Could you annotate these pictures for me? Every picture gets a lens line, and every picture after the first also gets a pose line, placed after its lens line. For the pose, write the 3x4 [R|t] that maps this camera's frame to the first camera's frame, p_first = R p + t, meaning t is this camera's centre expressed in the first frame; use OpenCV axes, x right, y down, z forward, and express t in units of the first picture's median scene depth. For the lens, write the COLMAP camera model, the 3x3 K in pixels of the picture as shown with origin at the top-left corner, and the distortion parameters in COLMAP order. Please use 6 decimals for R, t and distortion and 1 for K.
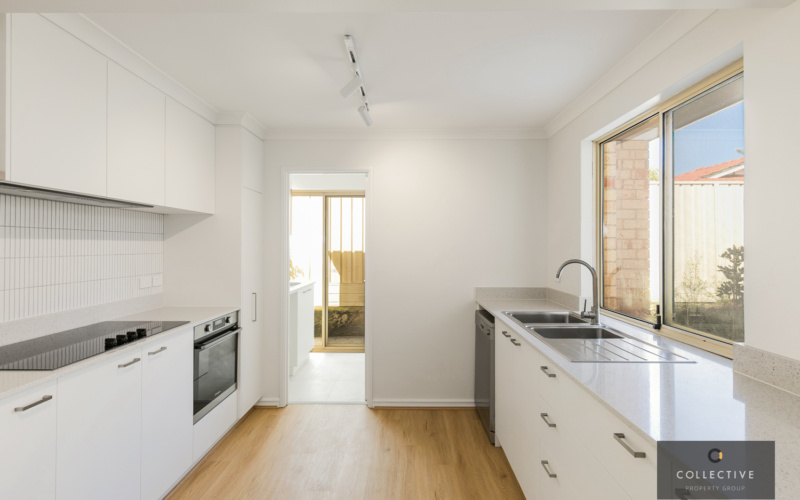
lens RADIAL K [[368.2, 0, 399.3], [0, 368.2, 247.0], [0, 0, 1]] dist [0.003185, -0.000806]
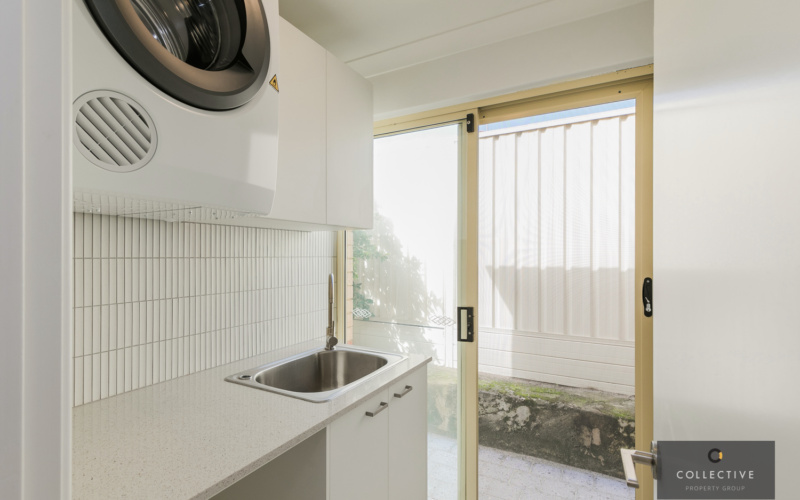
lens RADIAL K [[368.2, 0, 397.3], [0, 368.2, 253.1], [0, 0, 1]] dist [0.003185, -0.000806]
pose [[0.884790, 0.000792, -0.465990, -0.070946], [-0.001038, 0.999999, -0.000271, -0.006641], [0.465989, 0.000723, 0.884790, 0.502974]]
